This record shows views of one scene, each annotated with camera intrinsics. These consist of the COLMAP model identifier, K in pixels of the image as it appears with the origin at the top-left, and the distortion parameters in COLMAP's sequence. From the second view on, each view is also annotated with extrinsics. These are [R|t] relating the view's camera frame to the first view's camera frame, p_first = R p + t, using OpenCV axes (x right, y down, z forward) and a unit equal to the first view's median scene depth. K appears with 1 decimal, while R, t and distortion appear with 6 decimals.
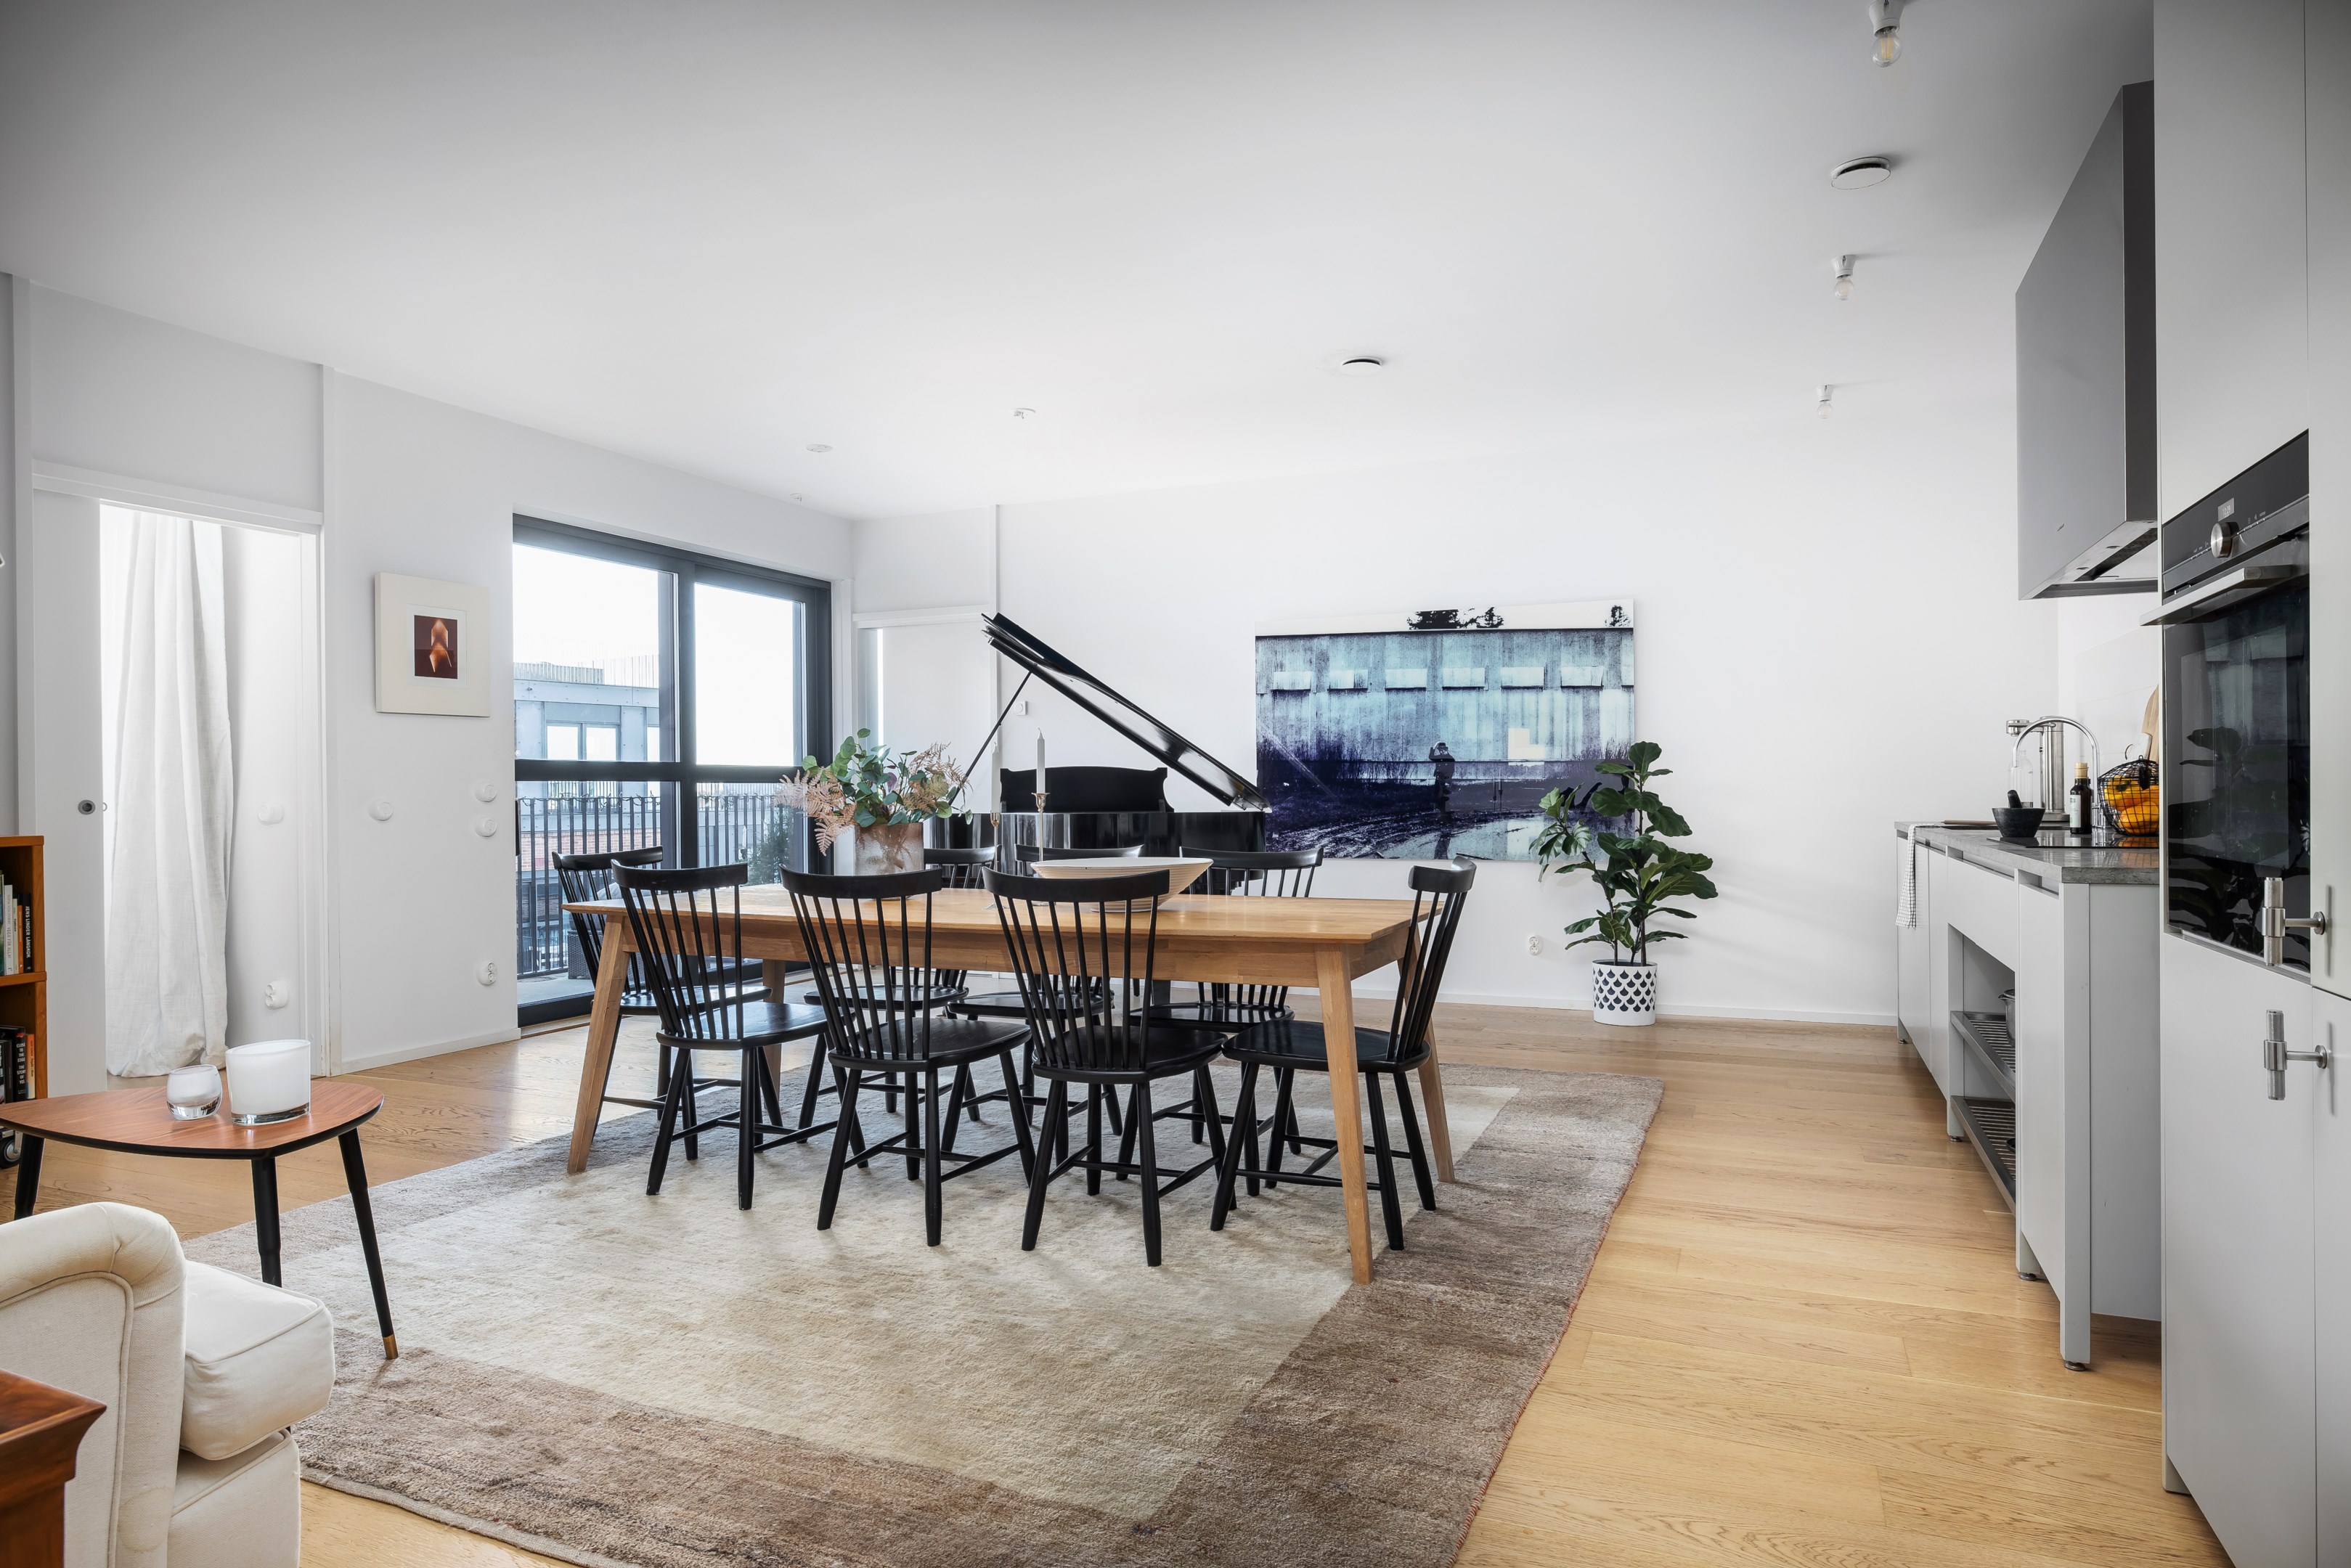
lens RADIAL K [[1332.1, 0, 1175.5], [0, 1332.1, 784.0], [0, 0, 1]] dist [-0.069151, -0.000394]
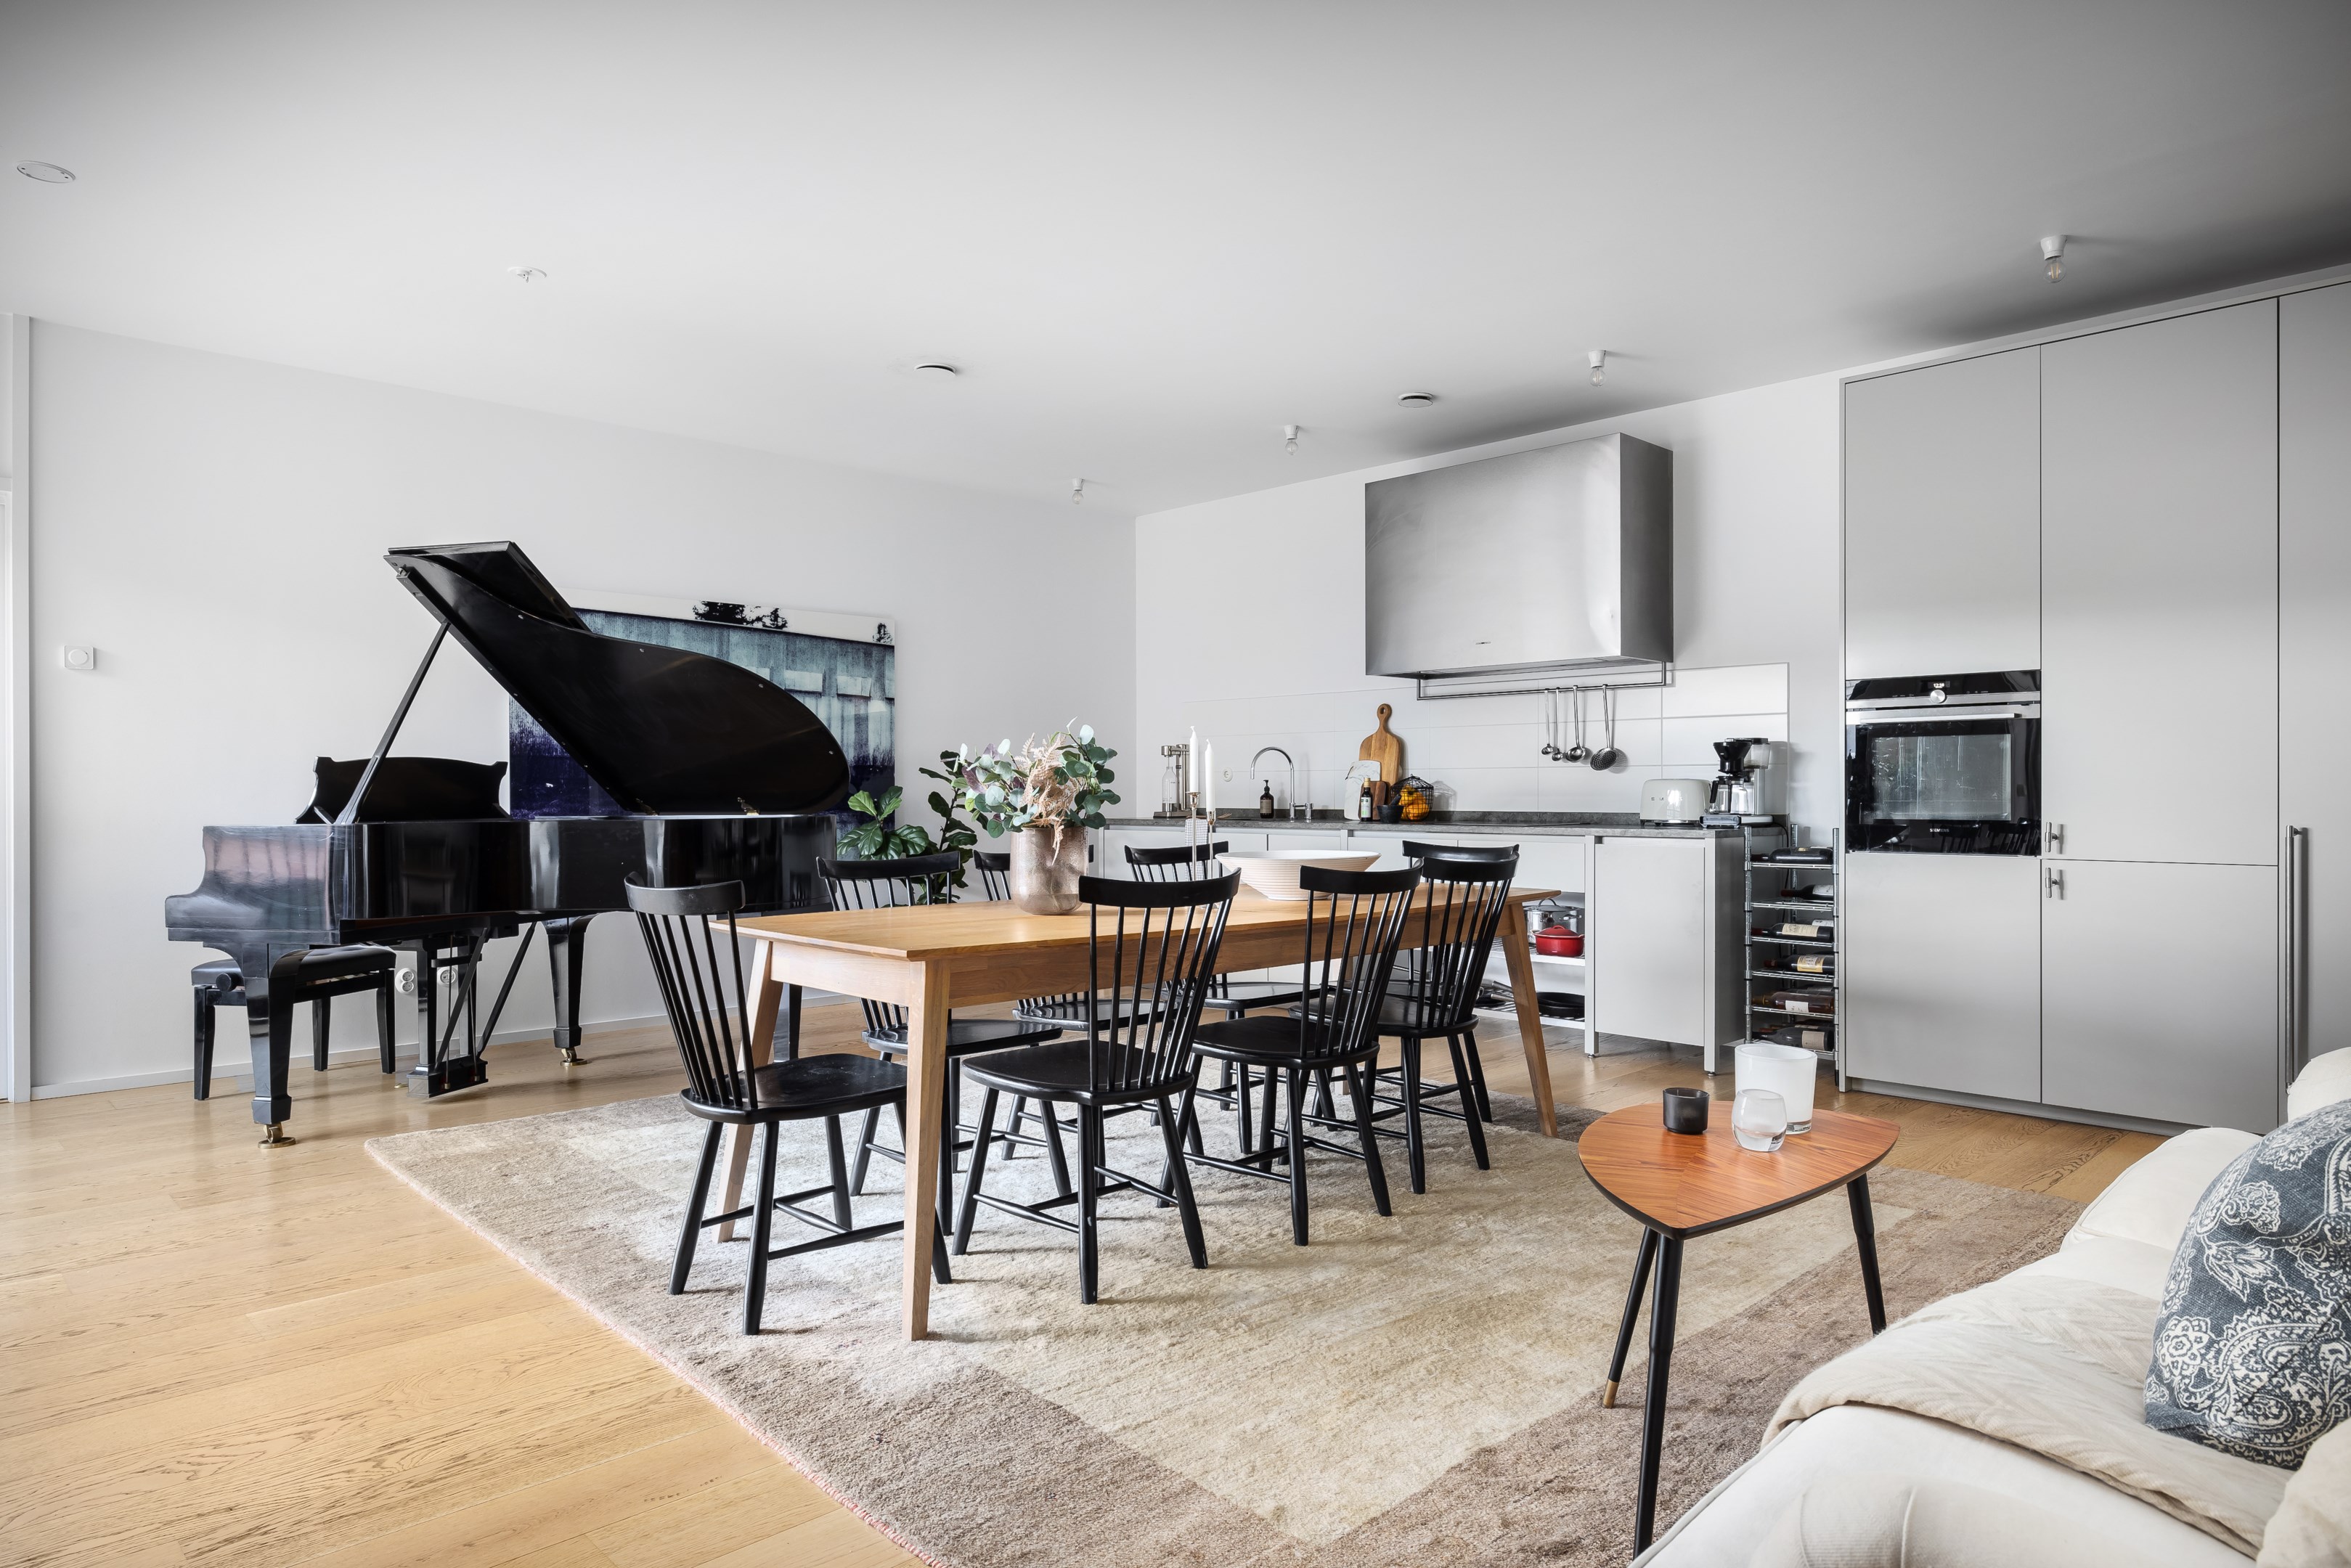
lens RADIAL K [[1332.1, 0, 1175.5], [0, 1332.1, 784.0], [0, 0, 1]] dist [-0.069151, -0.000394]
pose [[0.356742, 0.011258, 0.934135, -0.585413], [-0.002670, 0.999936, -0.011032, 0.008352], [-0.934199, 0.001441, 0.356749, 0.374010]]
